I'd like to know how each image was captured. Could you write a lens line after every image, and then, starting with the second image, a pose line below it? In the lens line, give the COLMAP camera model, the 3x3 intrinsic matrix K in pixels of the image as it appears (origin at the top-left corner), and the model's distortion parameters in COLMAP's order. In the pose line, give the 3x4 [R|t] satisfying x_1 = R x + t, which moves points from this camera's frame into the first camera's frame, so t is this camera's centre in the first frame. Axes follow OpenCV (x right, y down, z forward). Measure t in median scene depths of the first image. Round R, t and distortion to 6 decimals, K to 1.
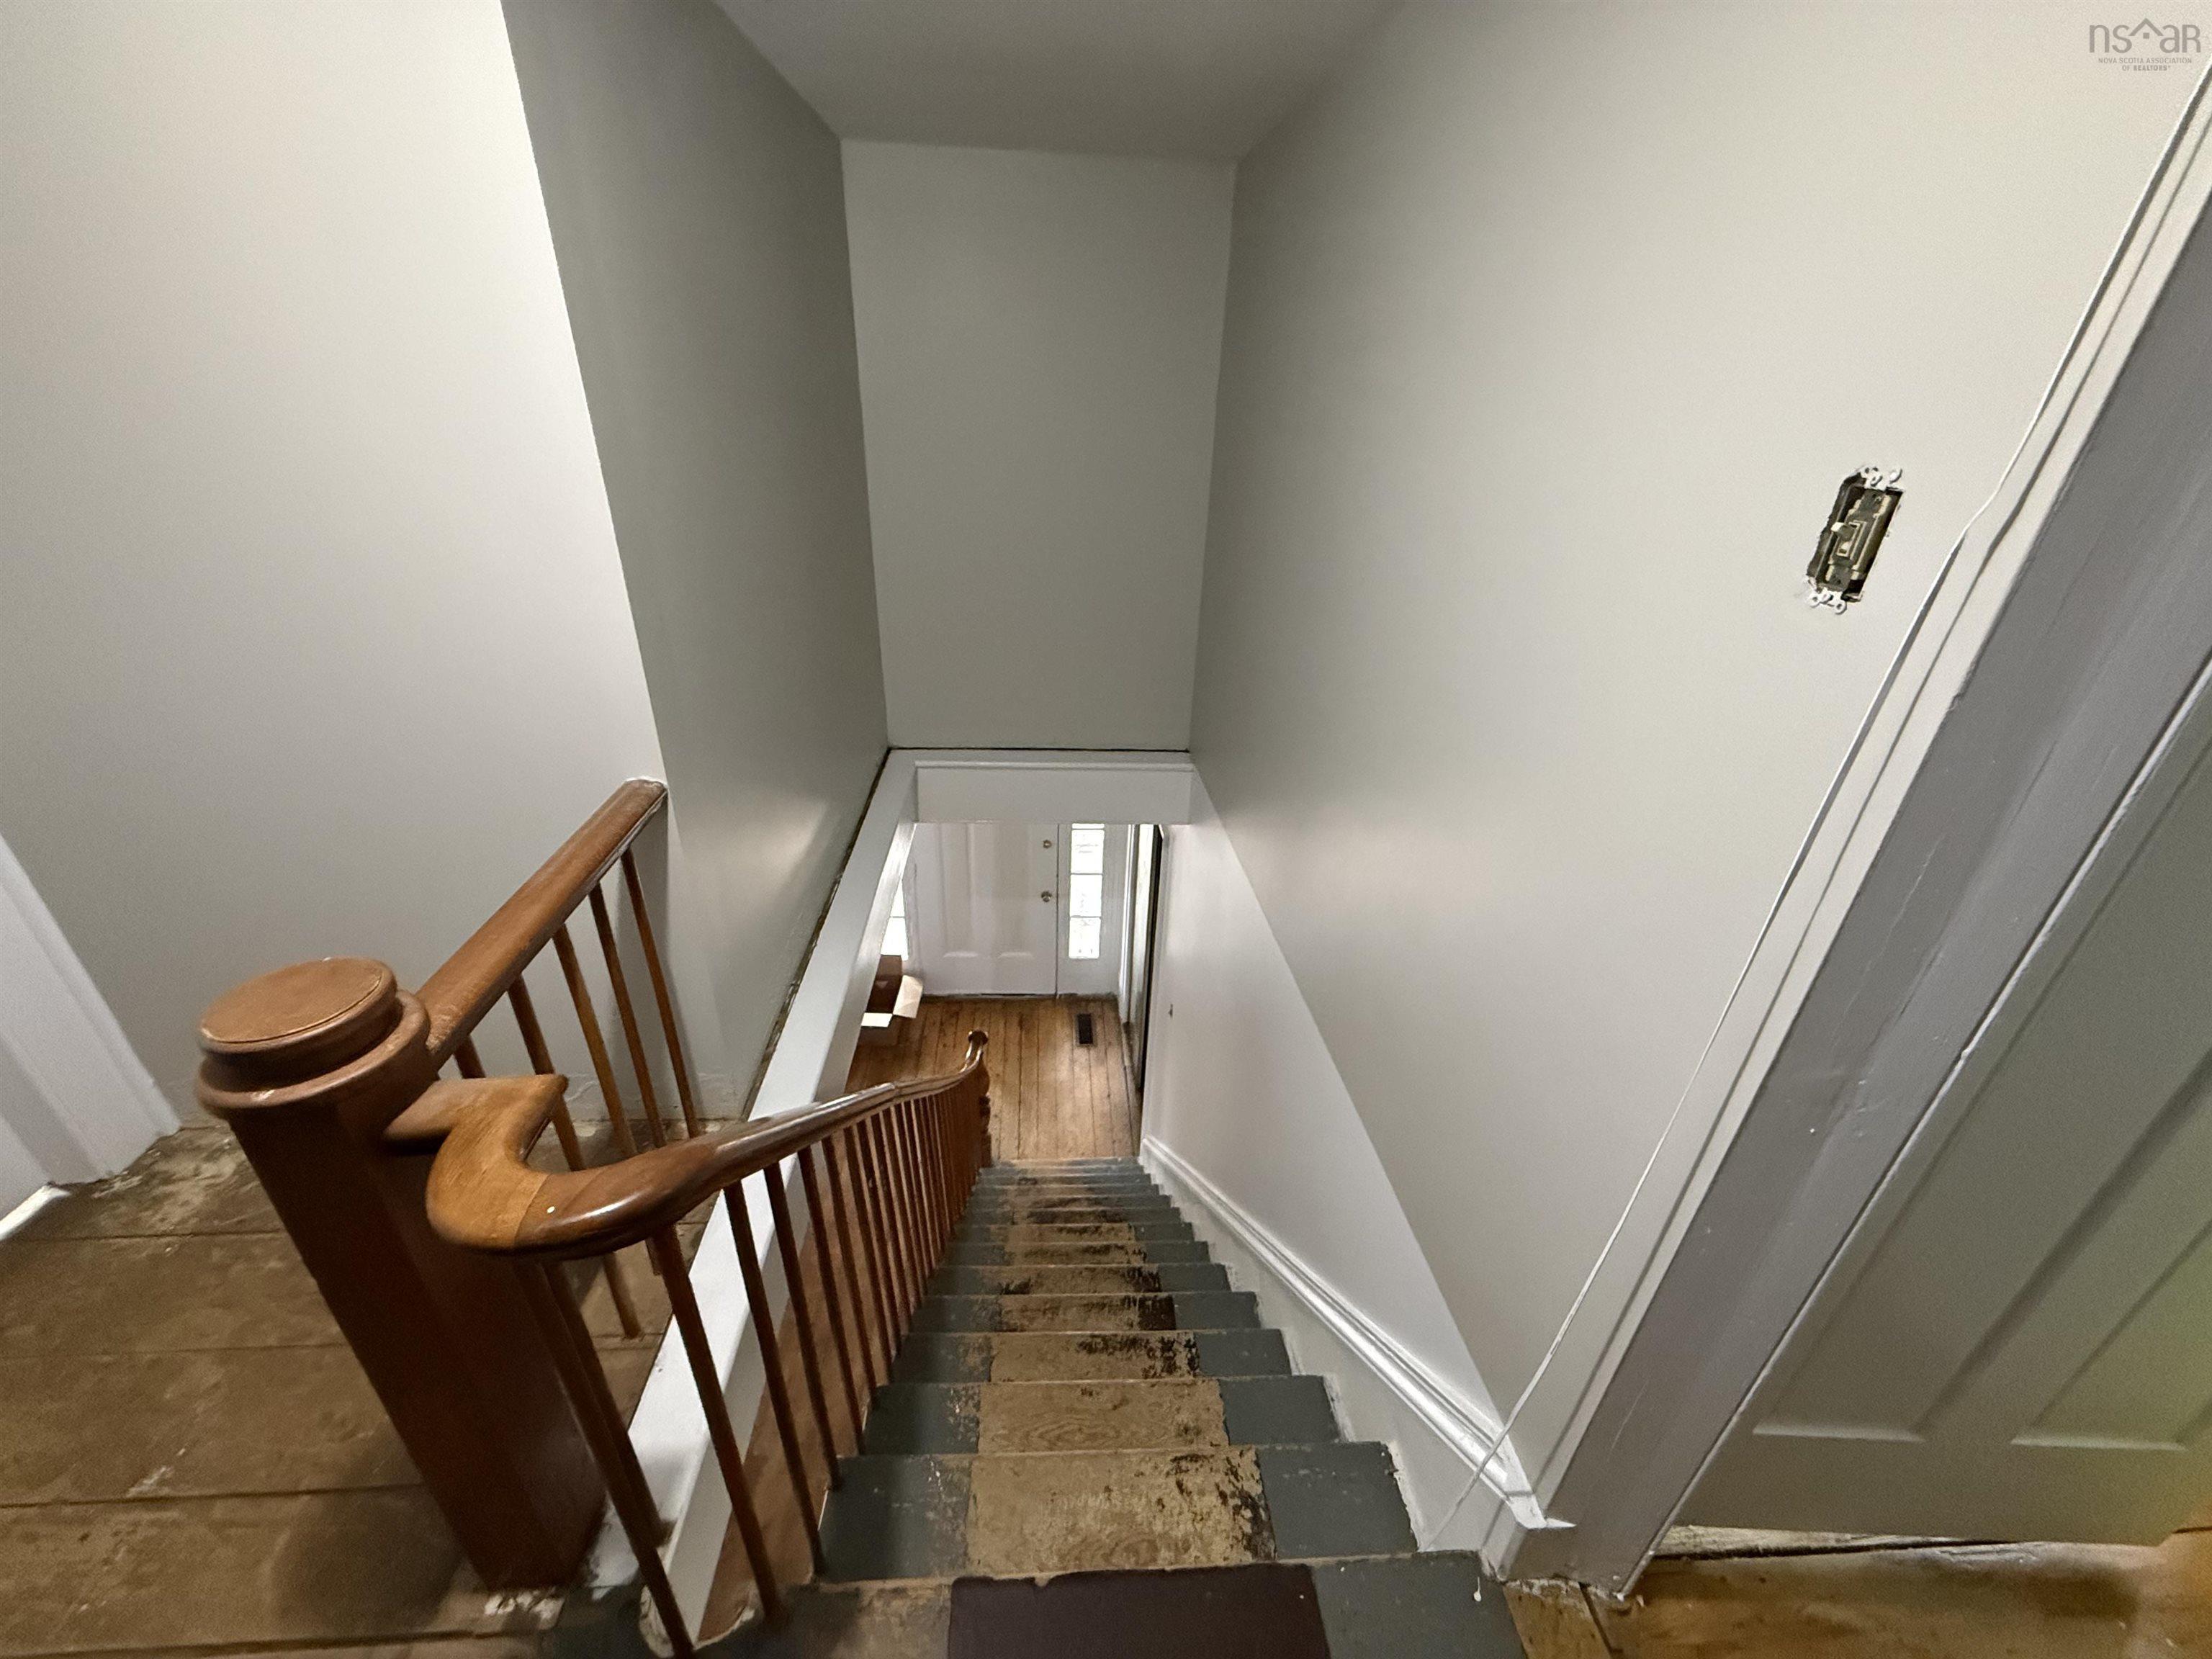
lens RADIAL K [[879.8, 0, 1096.6], [0, 879.8, 833.2], [0, 0, 1]] dist [0.001135, 0.000002]
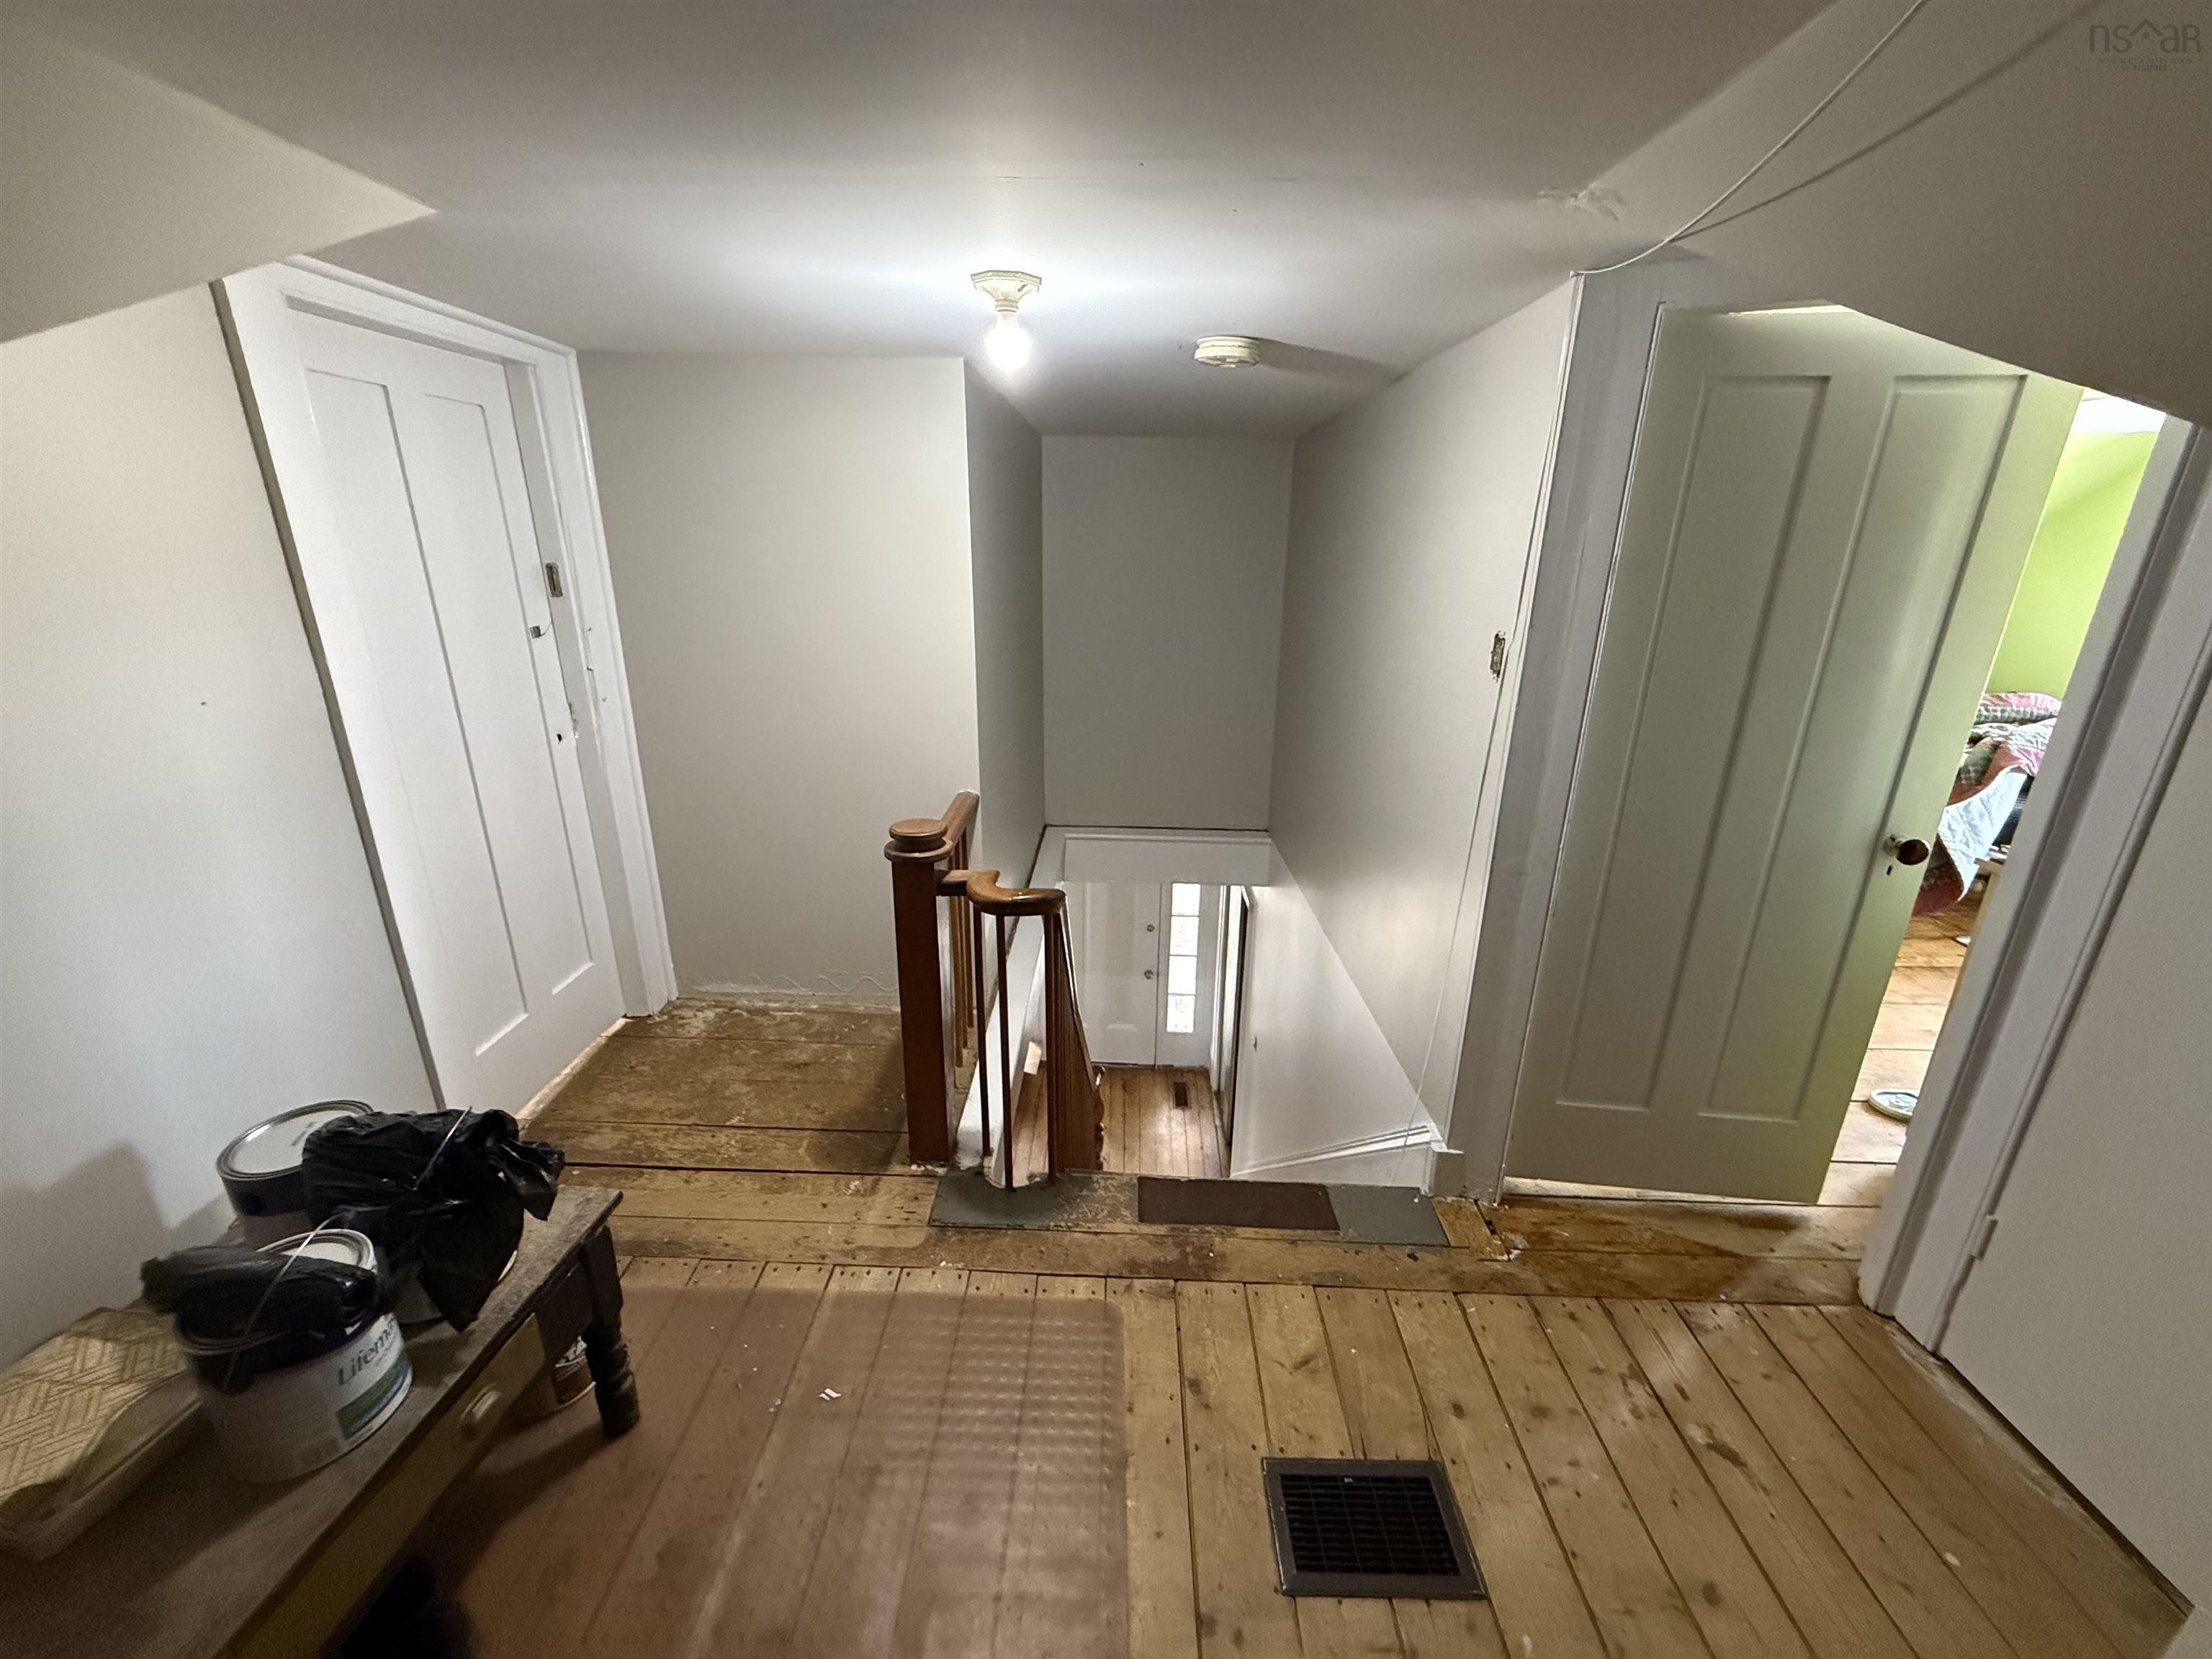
lens RADIAL K [[879.8, 0, 1101.0], [0, 879.8, 826.5], [0, 0, 1]] dist [0.001135, 0.000002]
pose [[0.995630, 0.008901, -0.092956, -0.013413], [-0.024442, 0.985583, -0.167420, 0.078185], [0.090125, 0.168961, 0.981494, -0.198414]]
